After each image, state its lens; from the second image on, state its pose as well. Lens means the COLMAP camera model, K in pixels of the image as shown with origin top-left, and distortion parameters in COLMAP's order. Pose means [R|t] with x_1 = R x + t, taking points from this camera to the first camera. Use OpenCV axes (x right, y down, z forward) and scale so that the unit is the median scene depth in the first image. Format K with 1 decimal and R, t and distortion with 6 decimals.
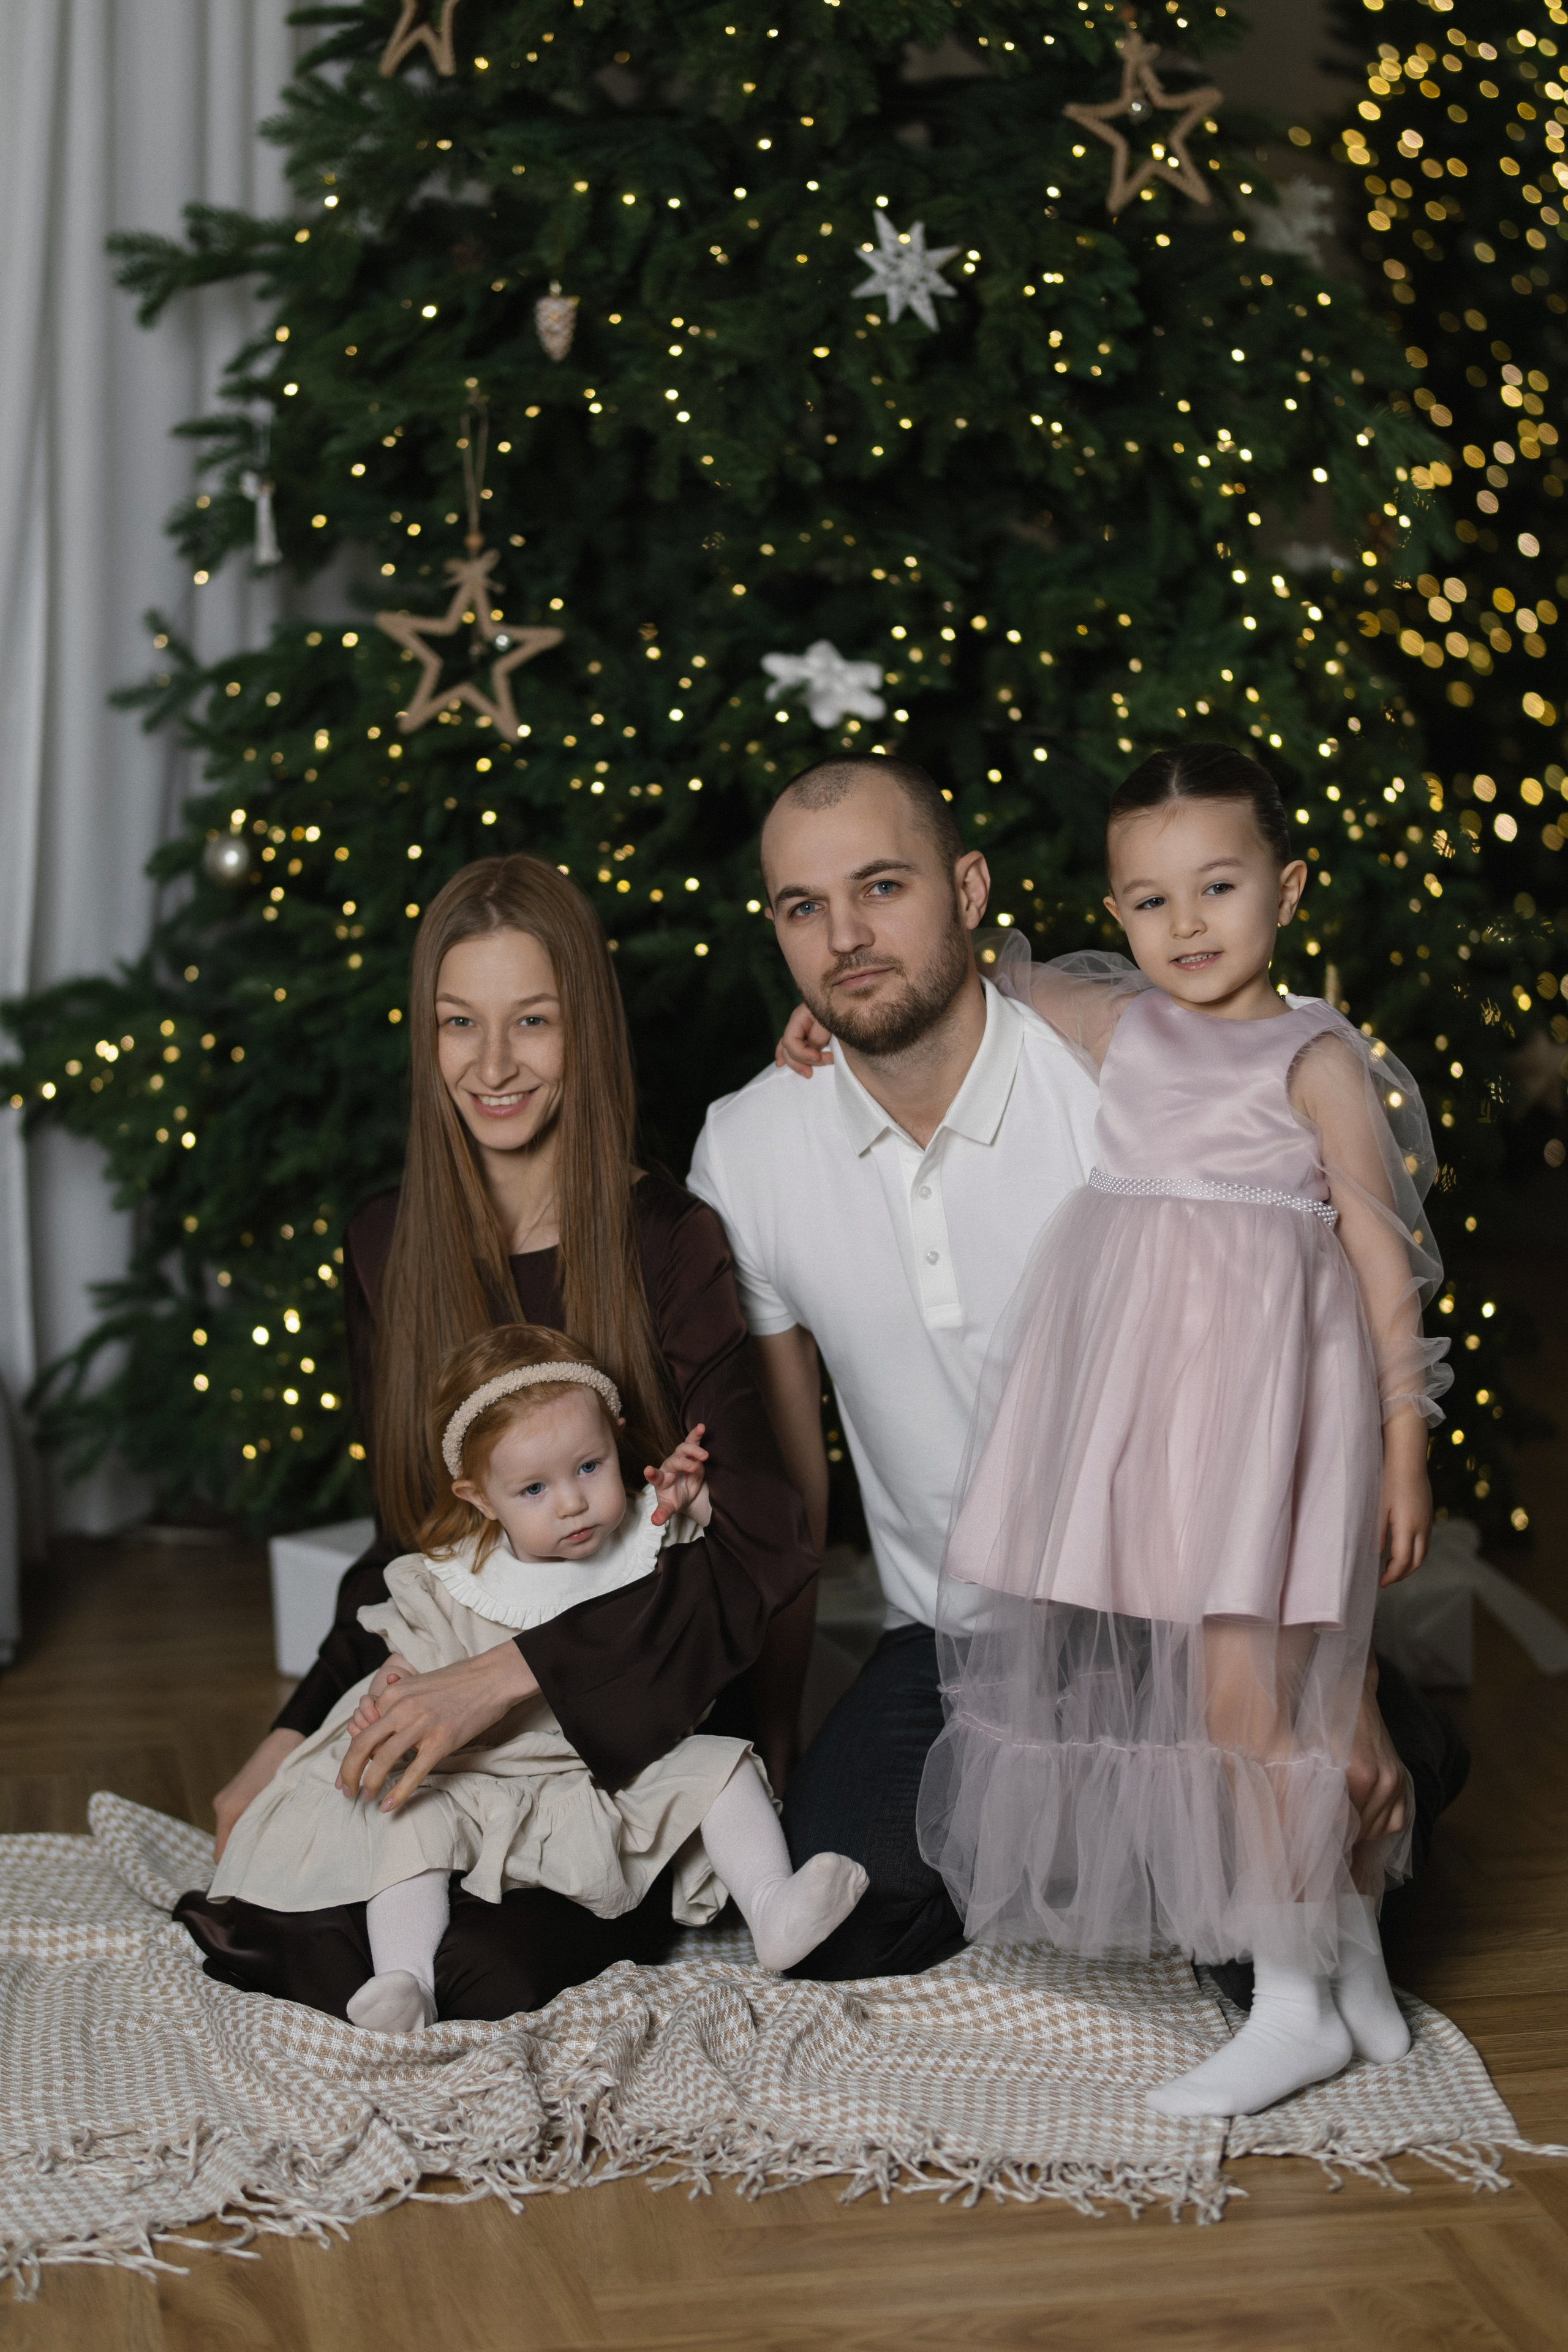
lens RADIAL K [[5707.3, 0, 784.0], [0, 5707.3, 1176.0], [0, 0, 1]] dist [0.027146, -0.150850]
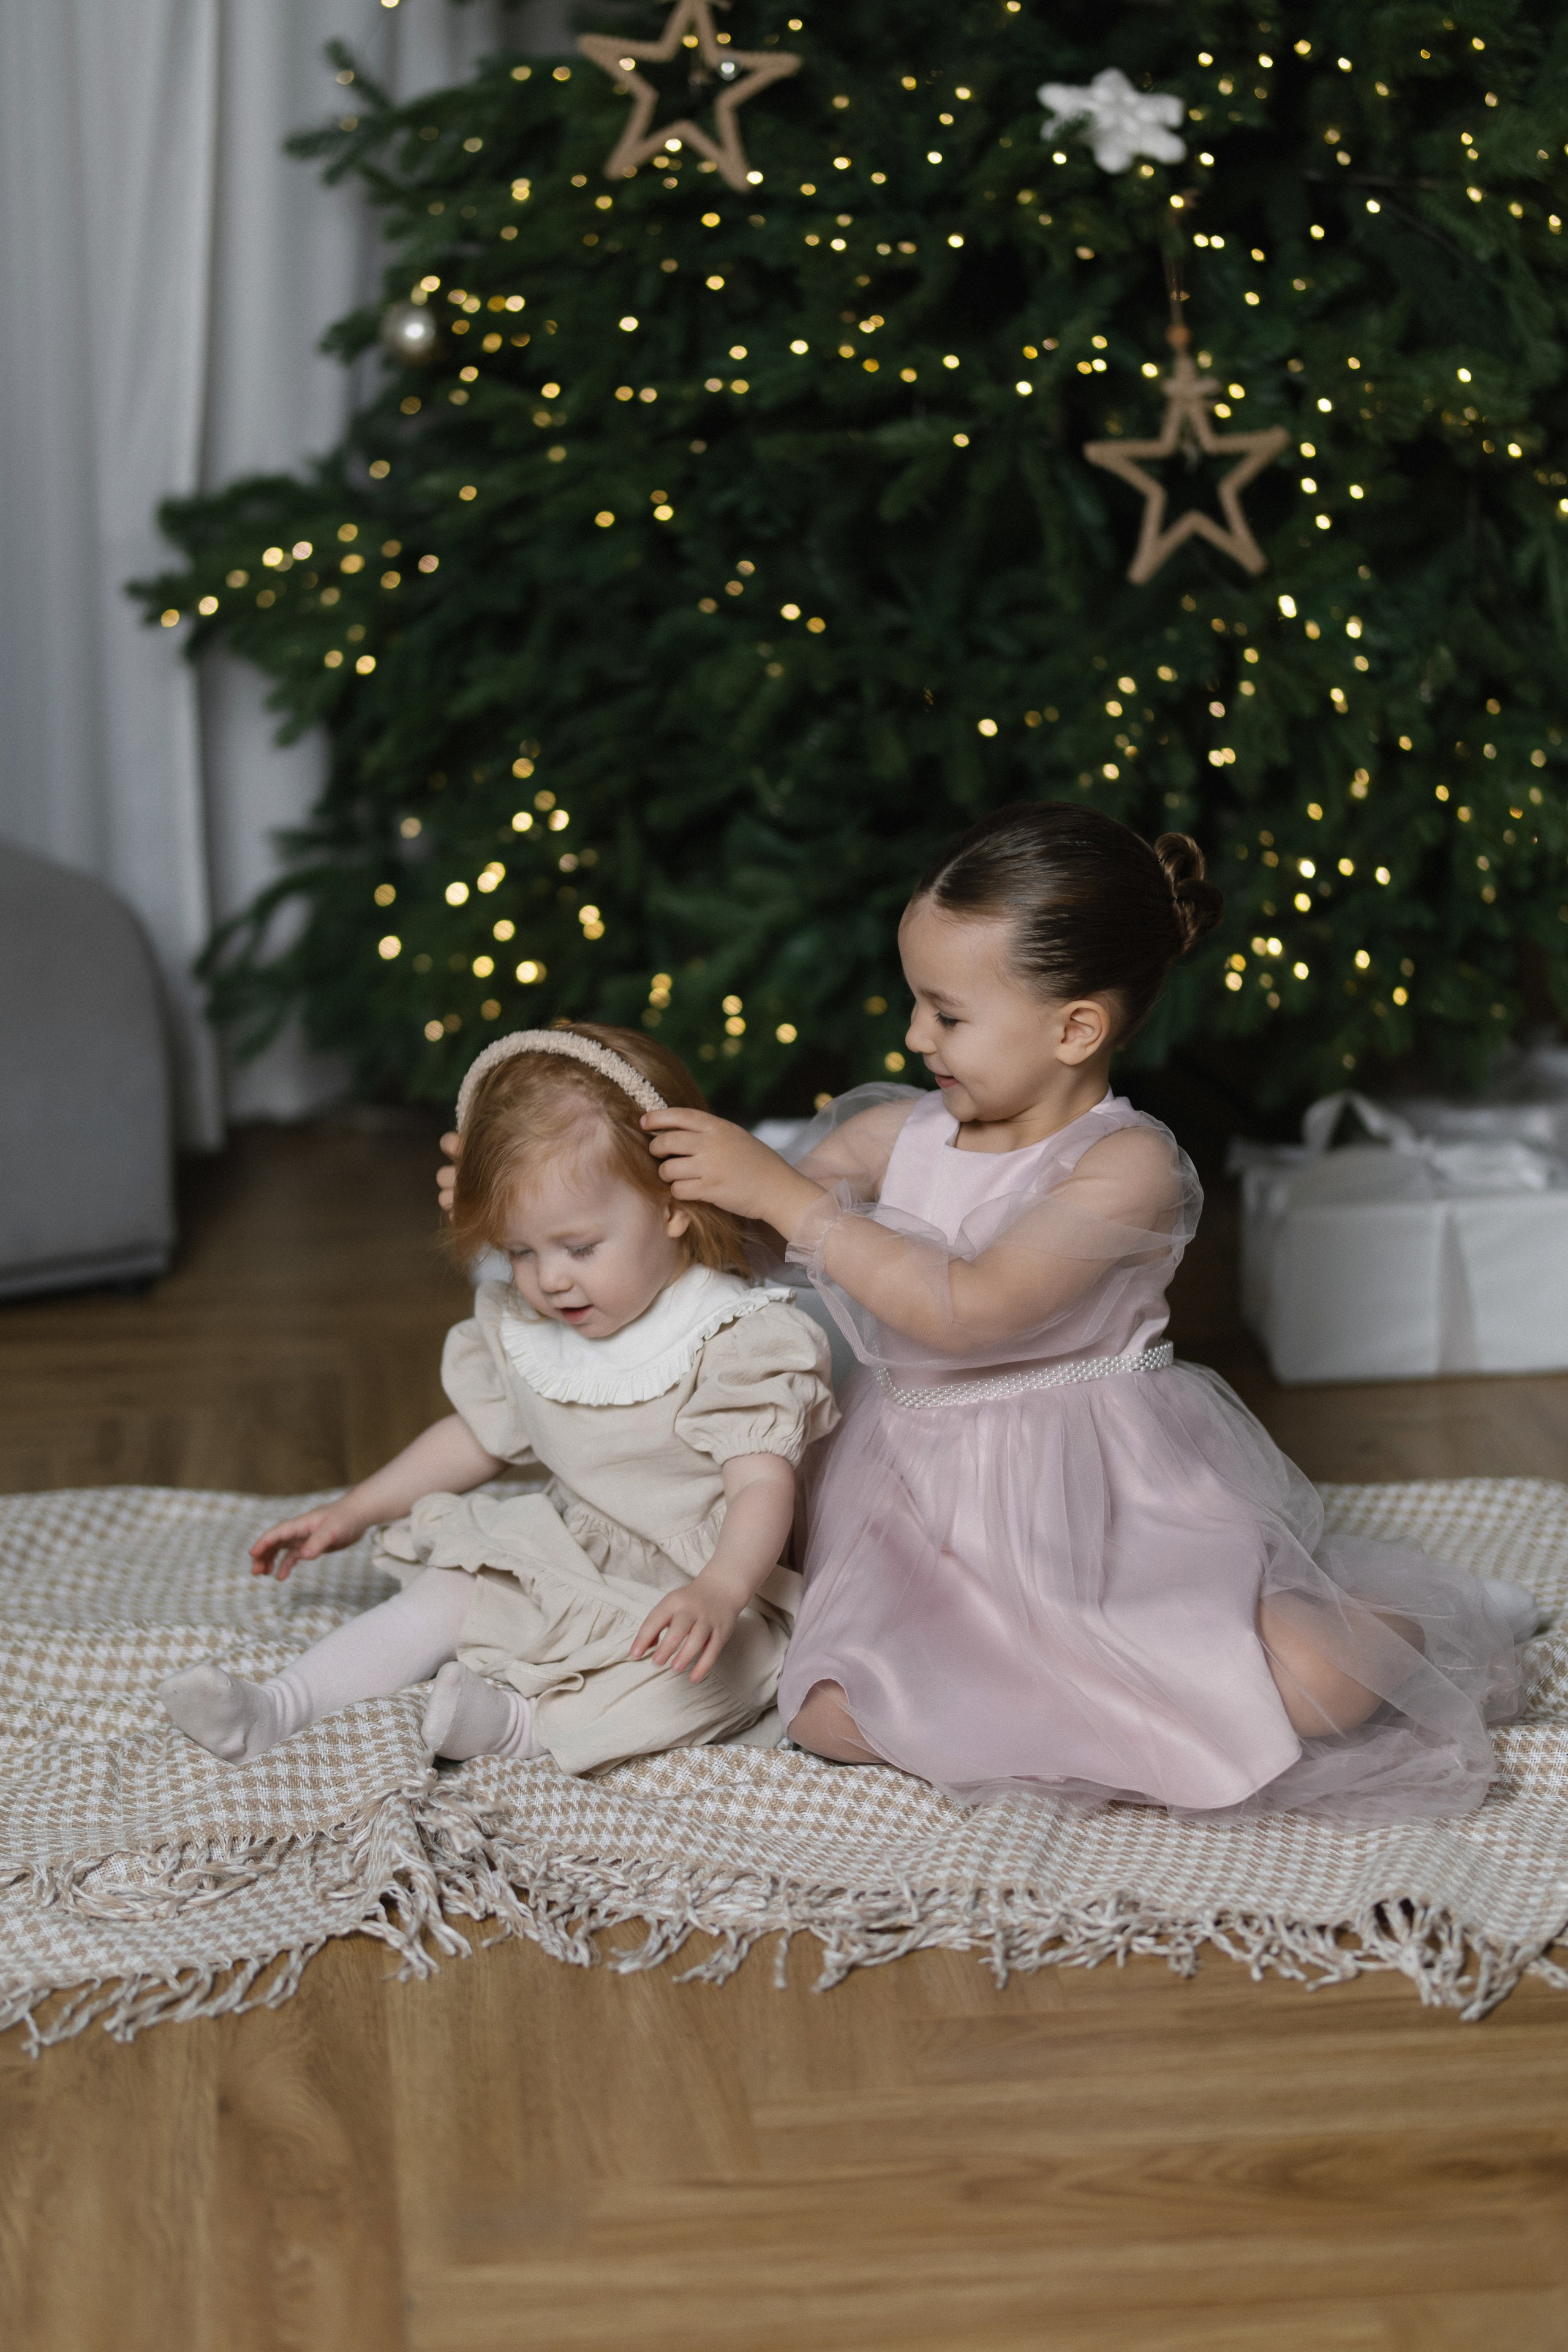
lens RADIAL K [[5707.3, 0, 784.0], [0, 5707.3, 1176.0], [0, 0, 1]] dist [0.027146, -0.150850]
pose [[0.997549, 0.012553, -0.068833, 0.018183], [-0.006790, 0.996499, 0.083328, -0.001733], [0.069638, -0.082657, 0.994142, 0.152141]]
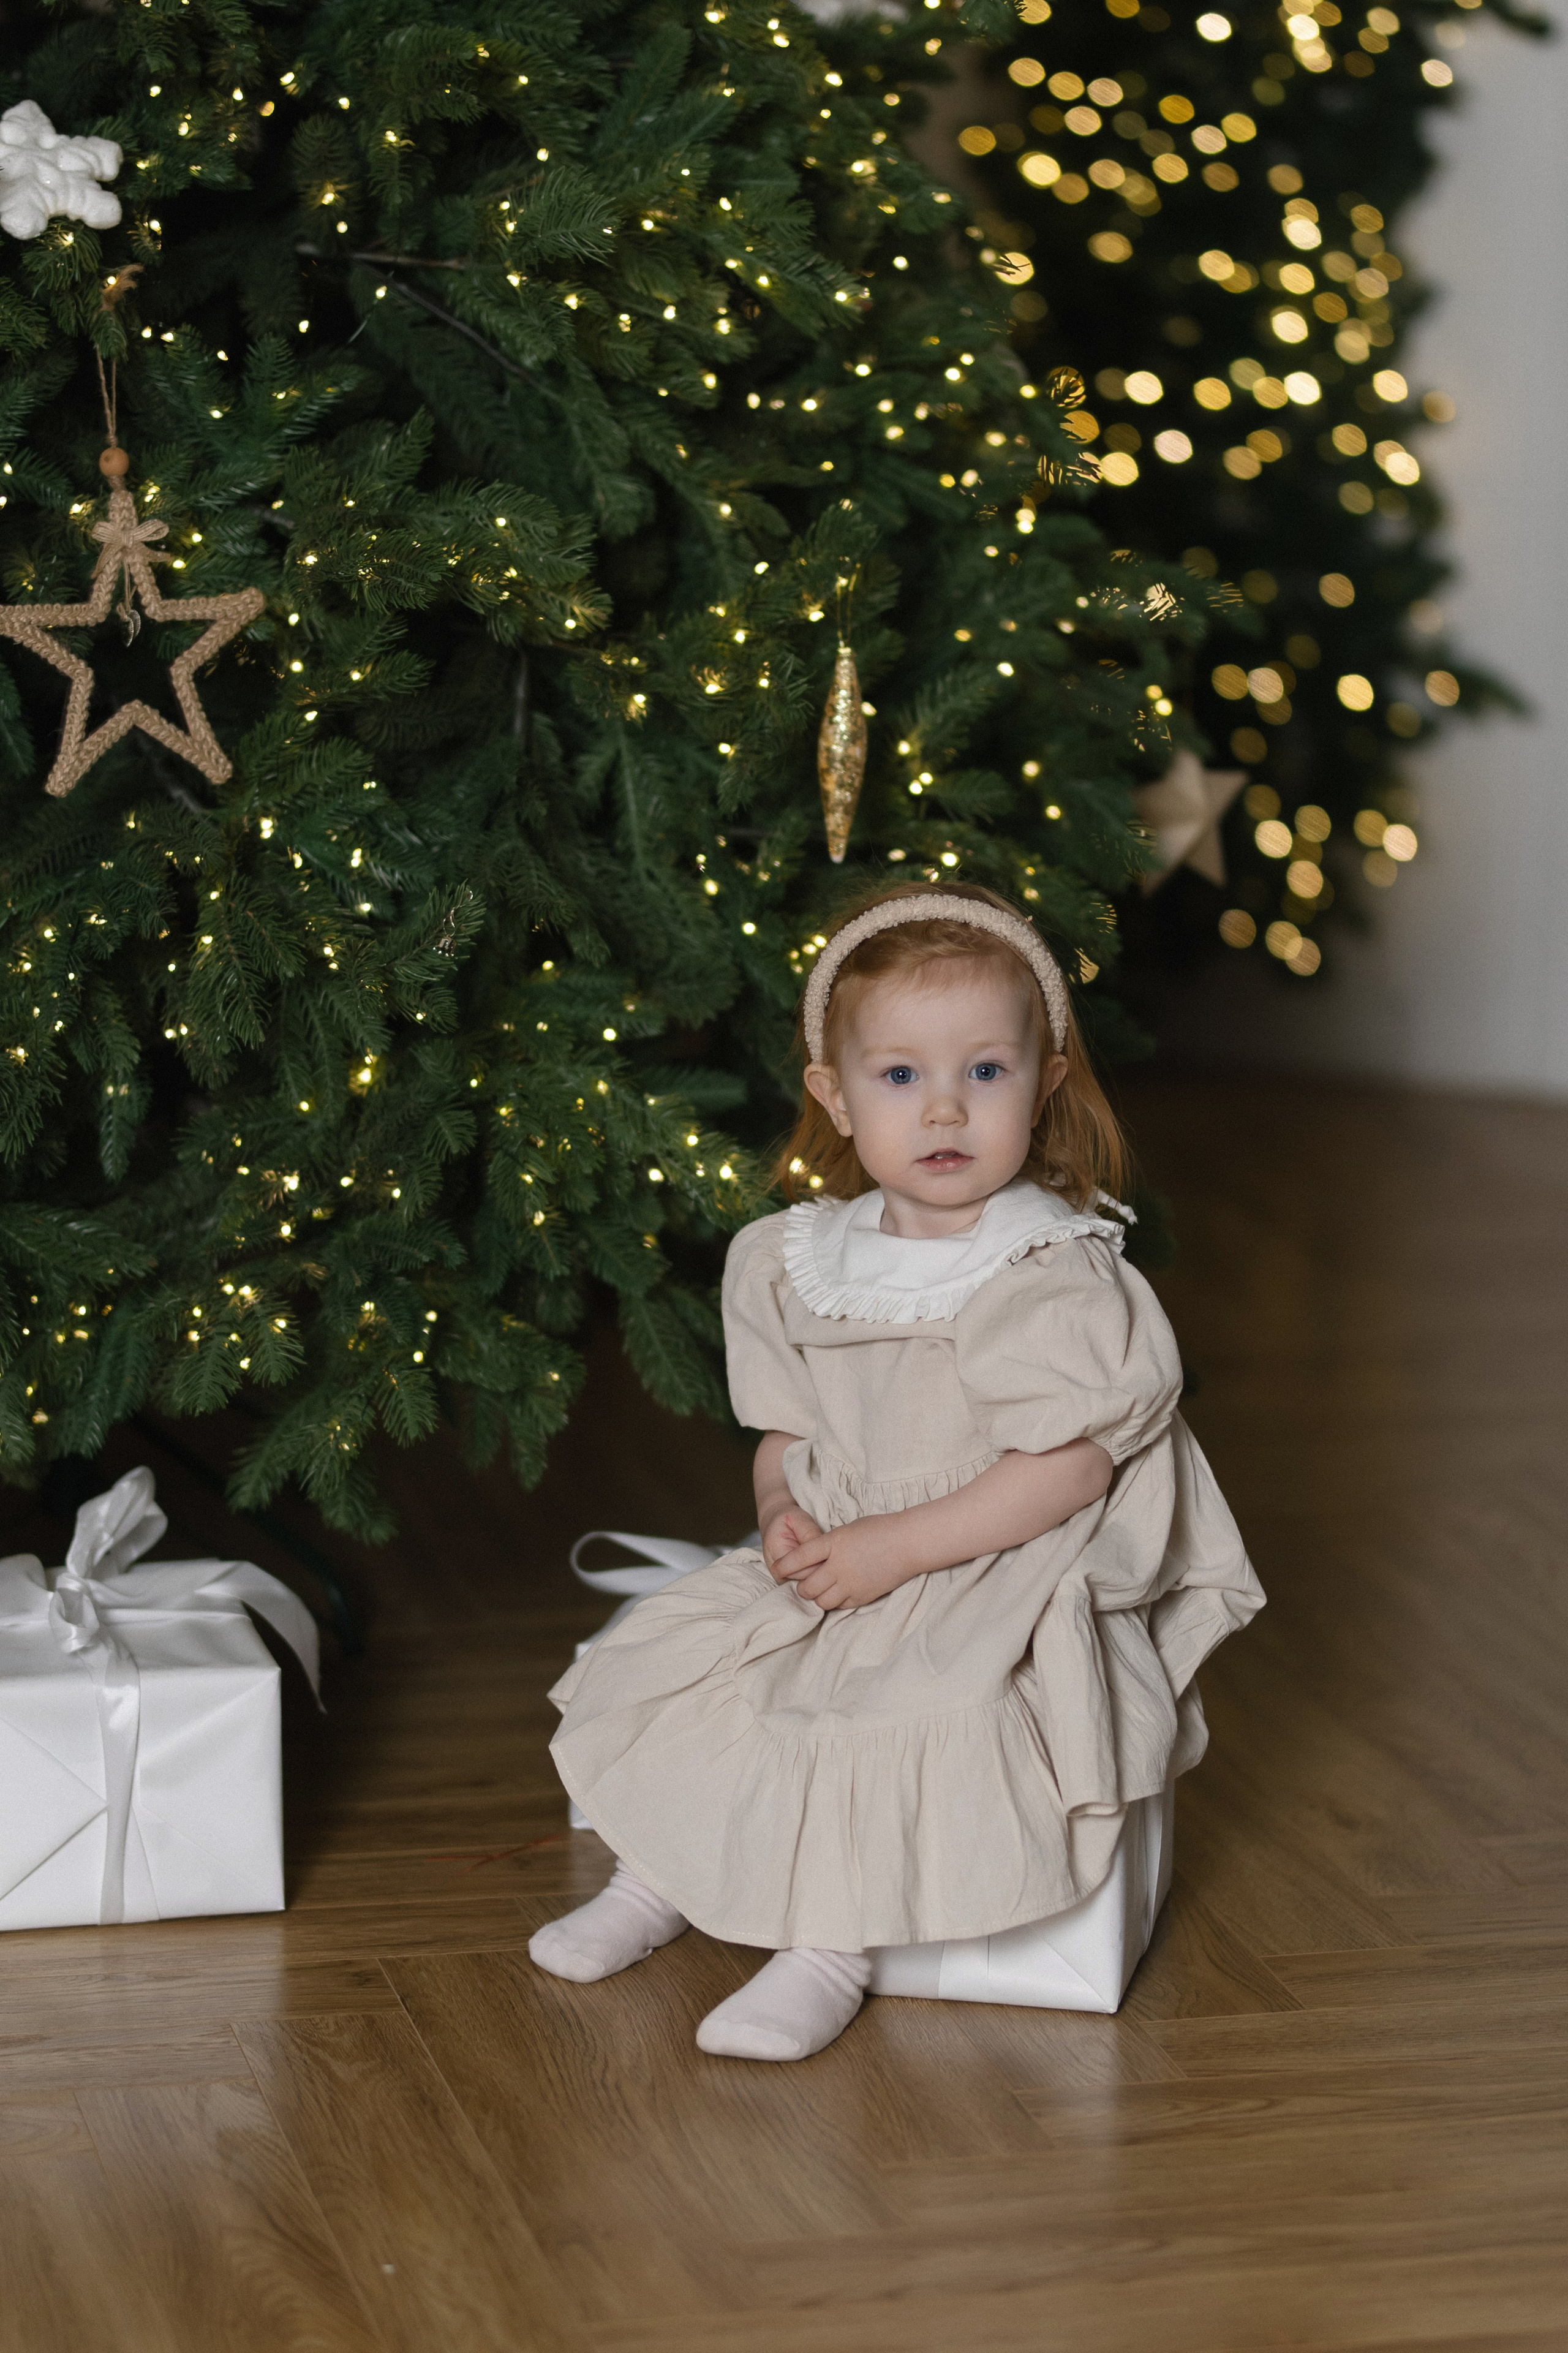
lens RADIAL K [[6986.1, 0, 784.0], [0, 6986.1, 1176.5], [0, 0, 1]] dist [0.038470, 0.041471]
pose [[0.998184, 0.012290, 0.058972, 0.044749], [-0.014603, 0.999135, 0.038940, -0.008331], [-0.058442, -0.039731, 0.997500, 0.236245]]
